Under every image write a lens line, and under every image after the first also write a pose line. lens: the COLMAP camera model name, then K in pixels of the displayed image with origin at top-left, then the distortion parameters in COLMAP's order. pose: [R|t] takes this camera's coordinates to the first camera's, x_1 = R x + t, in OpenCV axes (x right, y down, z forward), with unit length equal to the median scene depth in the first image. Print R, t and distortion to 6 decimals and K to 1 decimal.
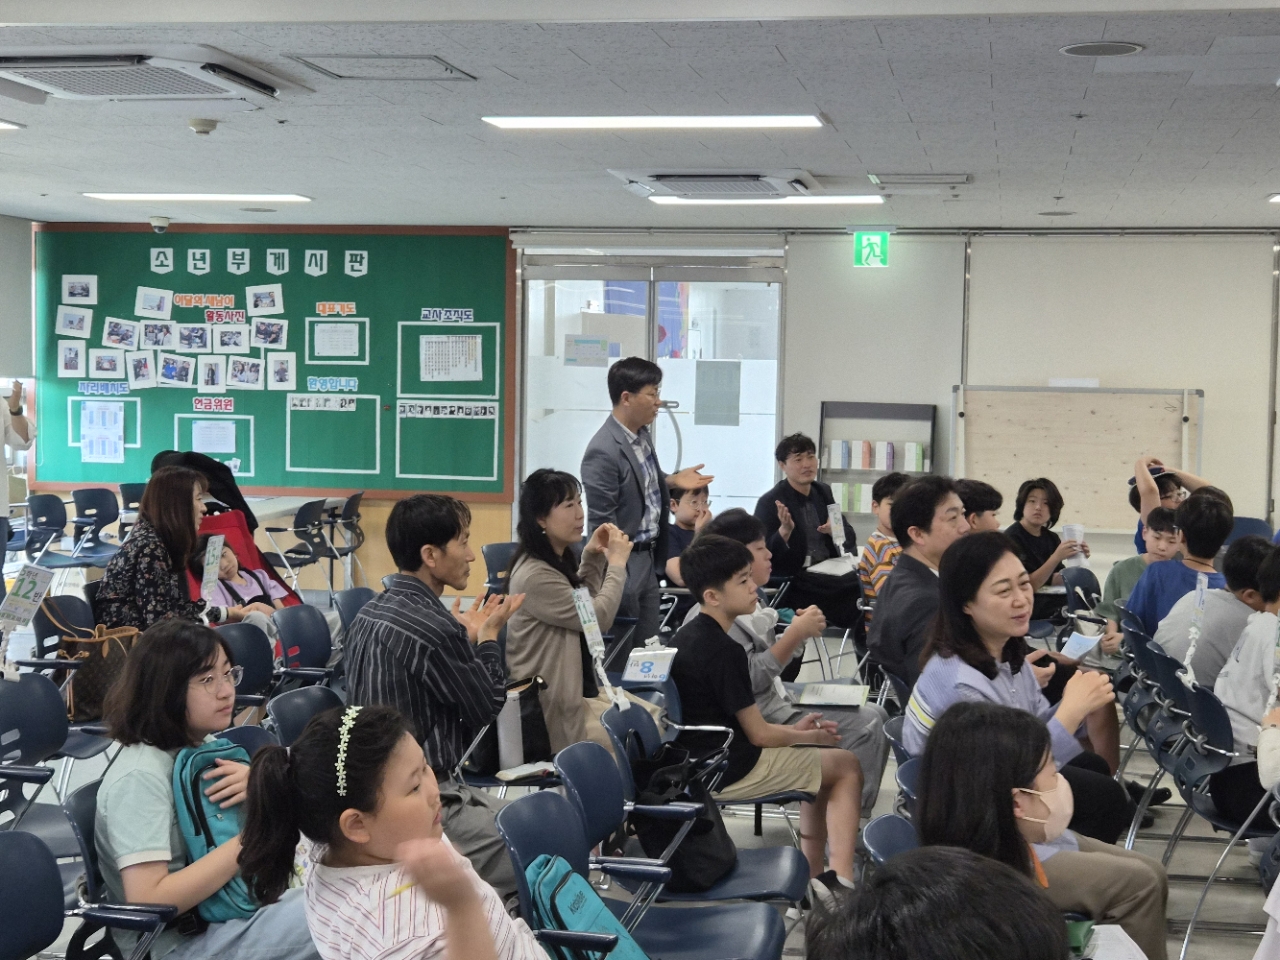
lens RADIAL K [[1973.1, 0, 640.0], [0, 1973.1, 480.0], [0, 0, 1]] dist [0.033827, 0.065725]
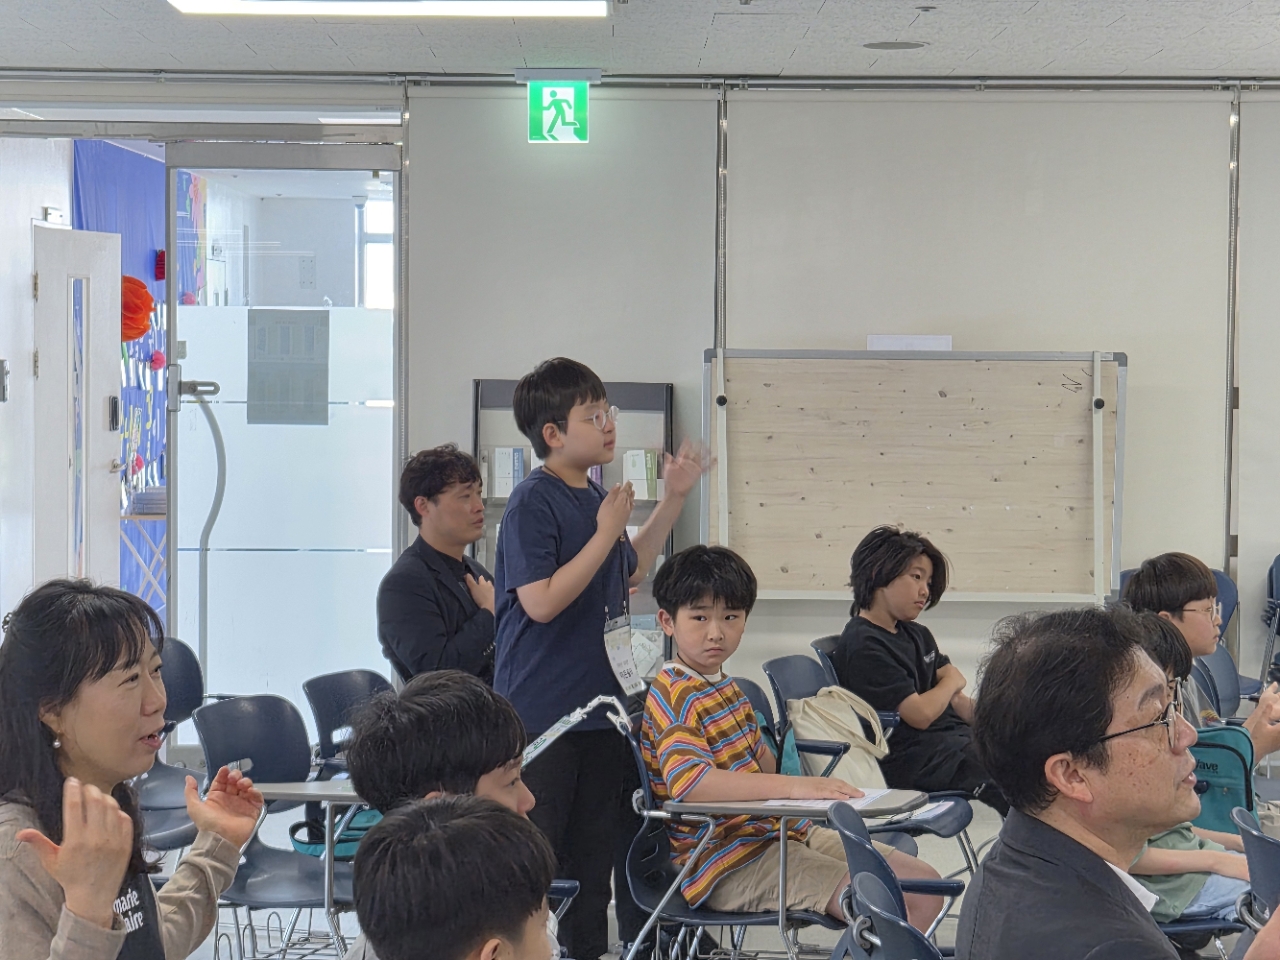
lens RADIAL K [[2972.0, 0, 640.0], [0, 2972.0, 480.0], [0, 0, 1]] dist [0.097817, 0.405604]
pose [[0.982846, -0.019113, 0.183434, -0.018991], [0.019015, 0.999817, 0.002290, -0.012318], [-0.183444, 0.001238, 0.983029, 0.153513]]
